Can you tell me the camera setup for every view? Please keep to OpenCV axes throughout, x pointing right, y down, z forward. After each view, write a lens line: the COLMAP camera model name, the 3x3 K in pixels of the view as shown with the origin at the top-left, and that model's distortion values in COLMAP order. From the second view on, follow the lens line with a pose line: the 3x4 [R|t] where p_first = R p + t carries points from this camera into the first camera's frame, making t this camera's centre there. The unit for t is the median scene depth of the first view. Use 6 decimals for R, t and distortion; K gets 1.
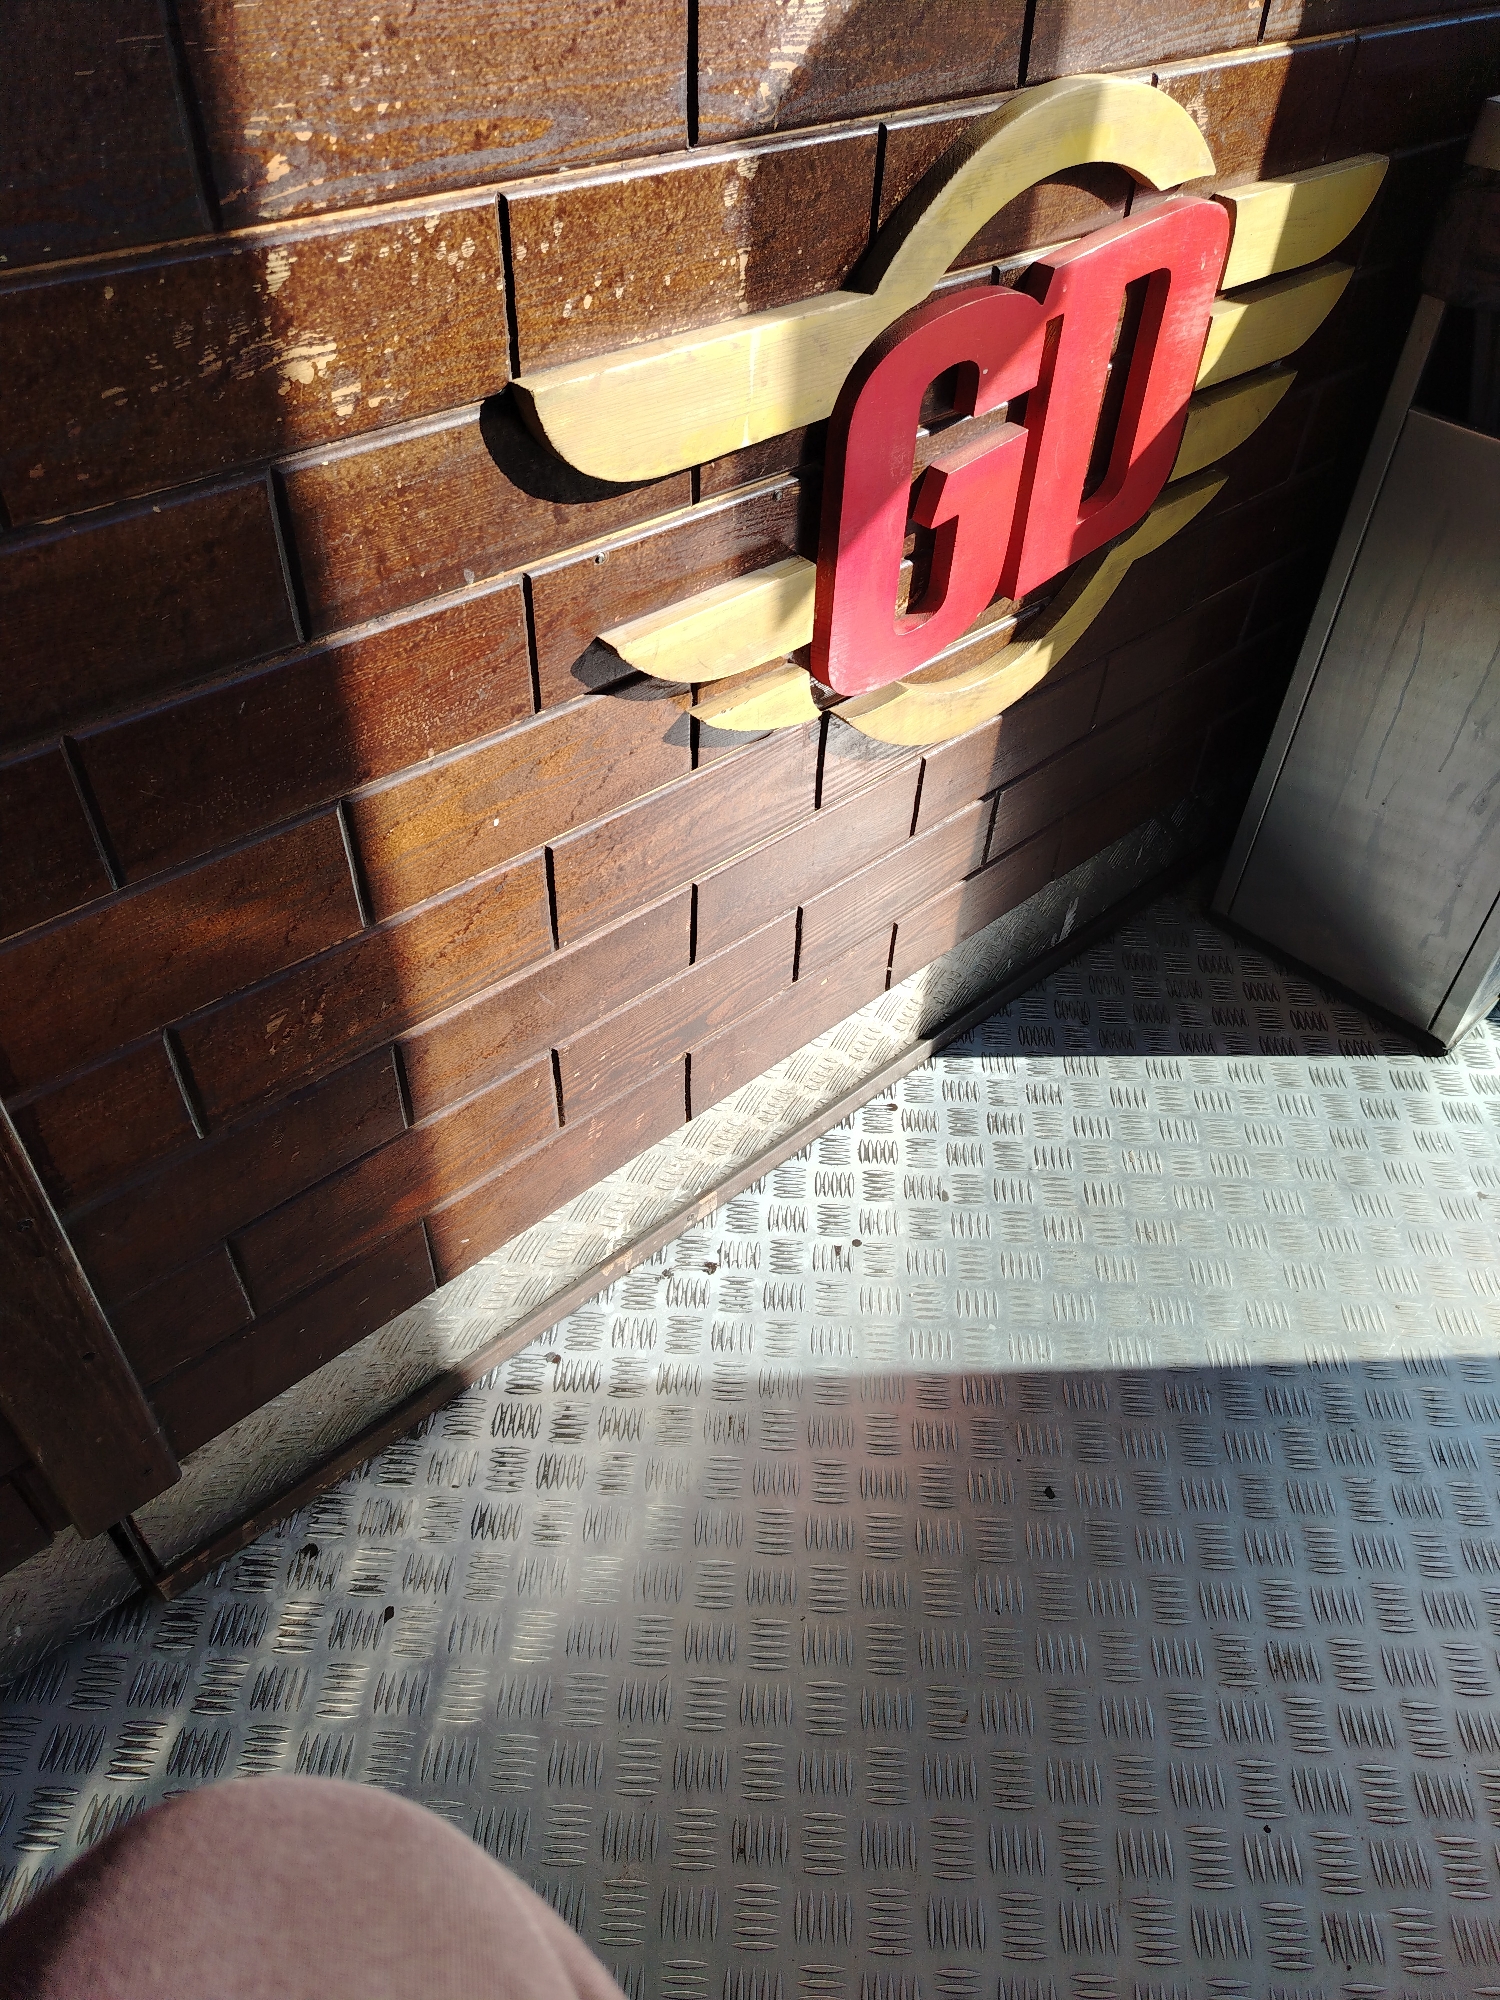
lens RADIAL K [[1381.6, 0, 750.0], [0, 1381.6, 1000.0], [0, 0, 1]] dist [0.072972, -0.061262]
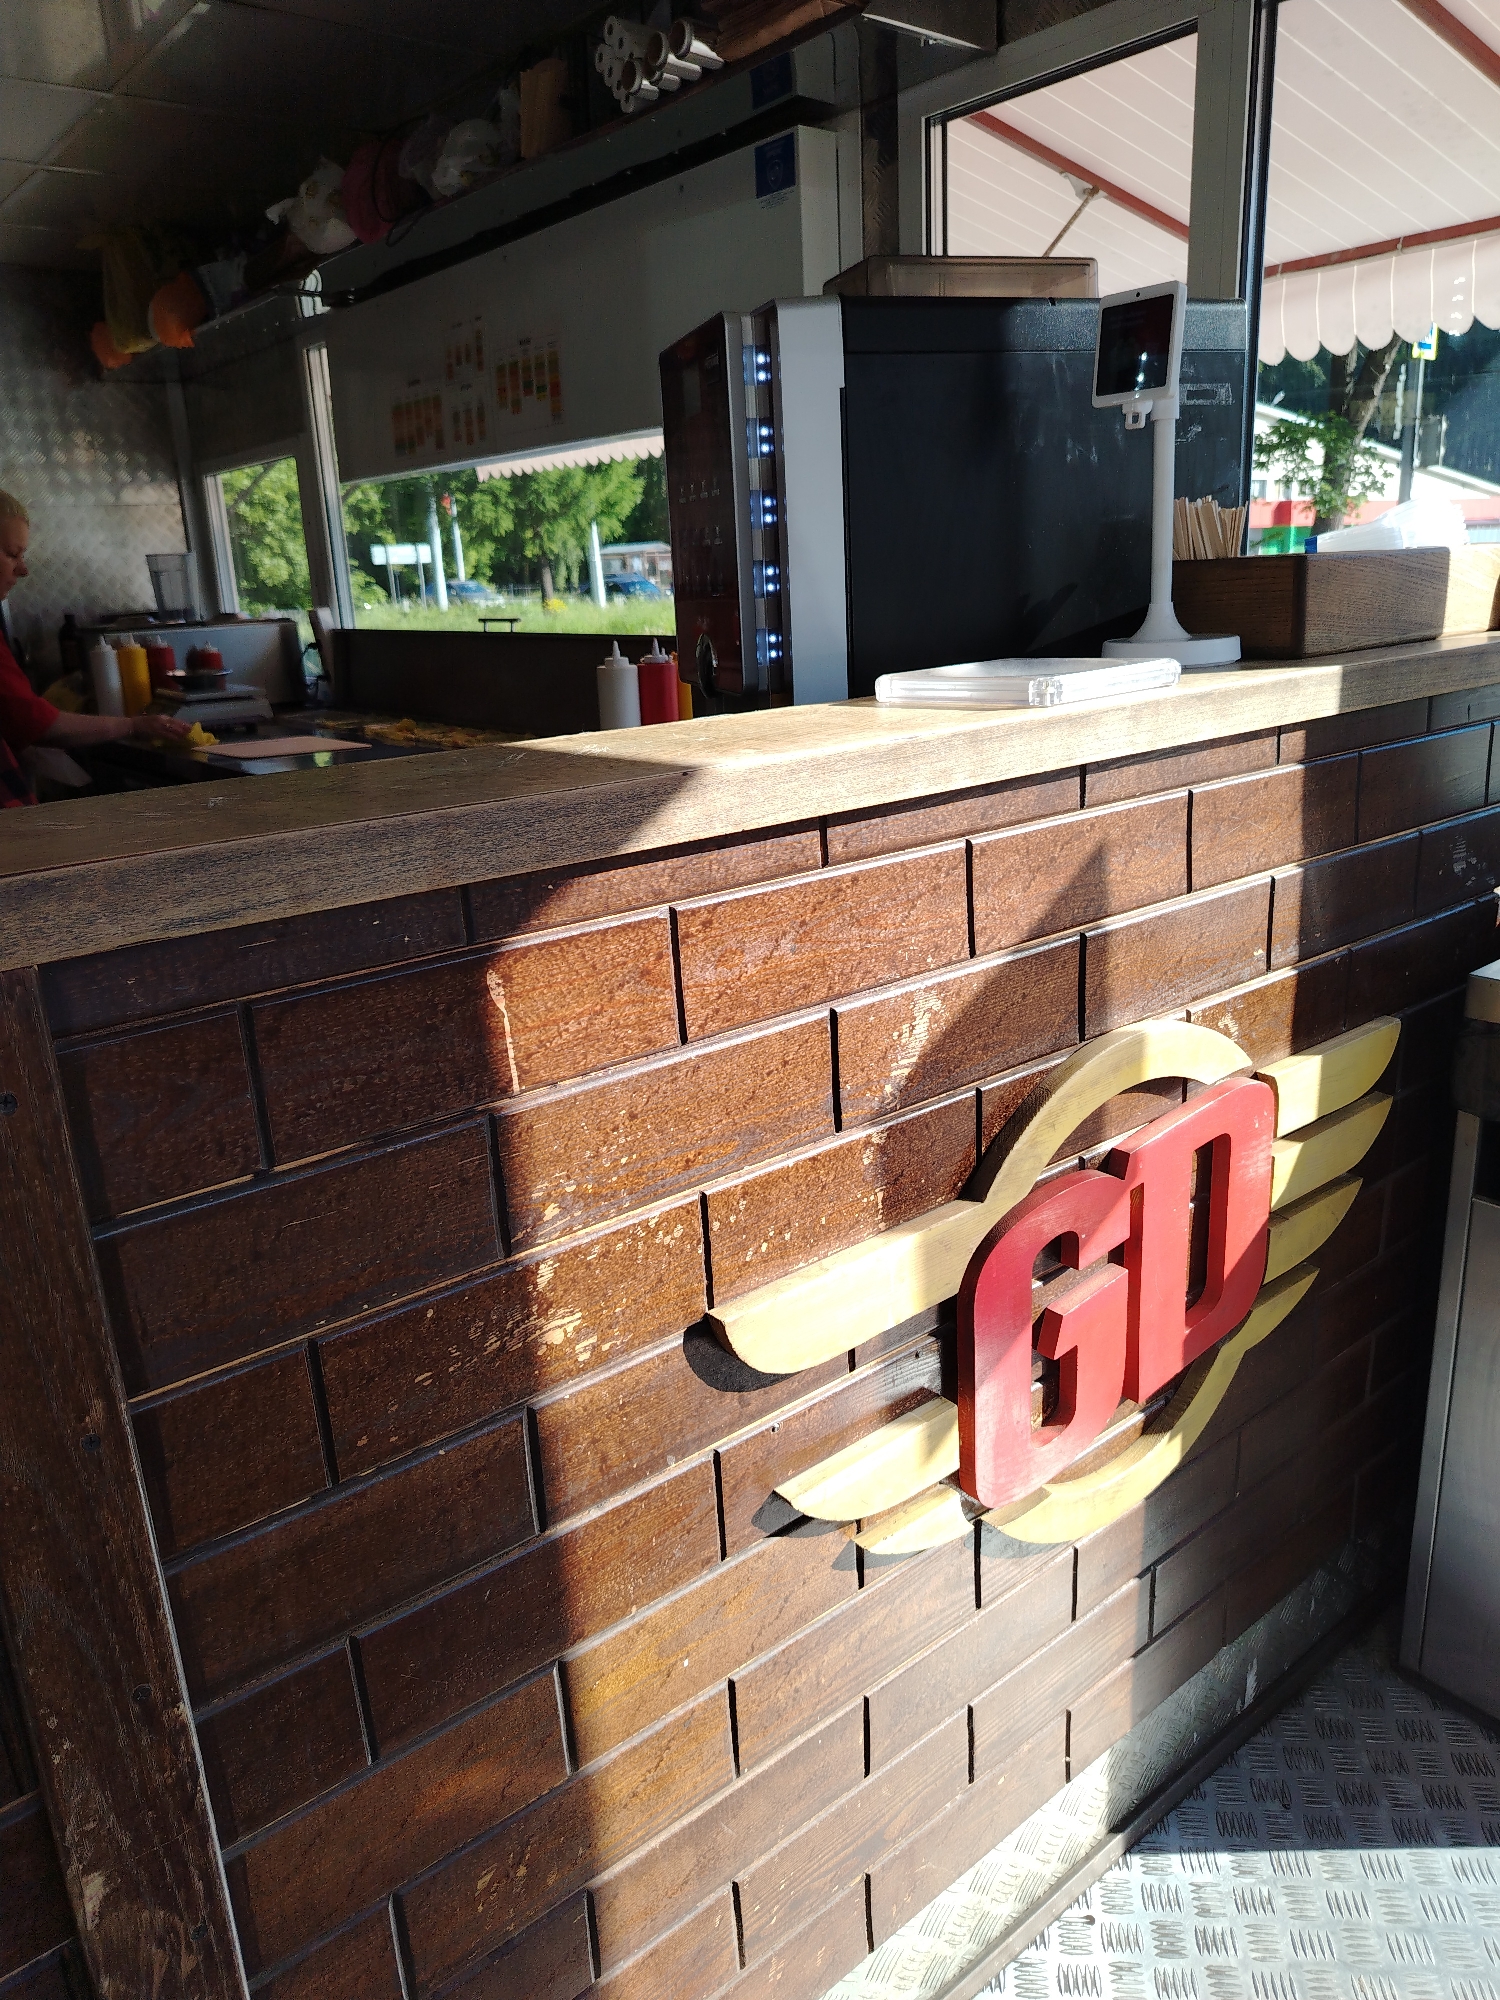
lens RADIAL K [[1427.5, 0, 750.0], [0, 1427.5, 1000.0], [0, 0, 1]] dist [0.036080, -0.035744]
pose [[0.993883, -0.063776, -0.090162, 0.004770], [0.018927, 0.902692, -0.429871, -0.102697], [0.108804, 0.425535, 0.898377, -0.232846]]
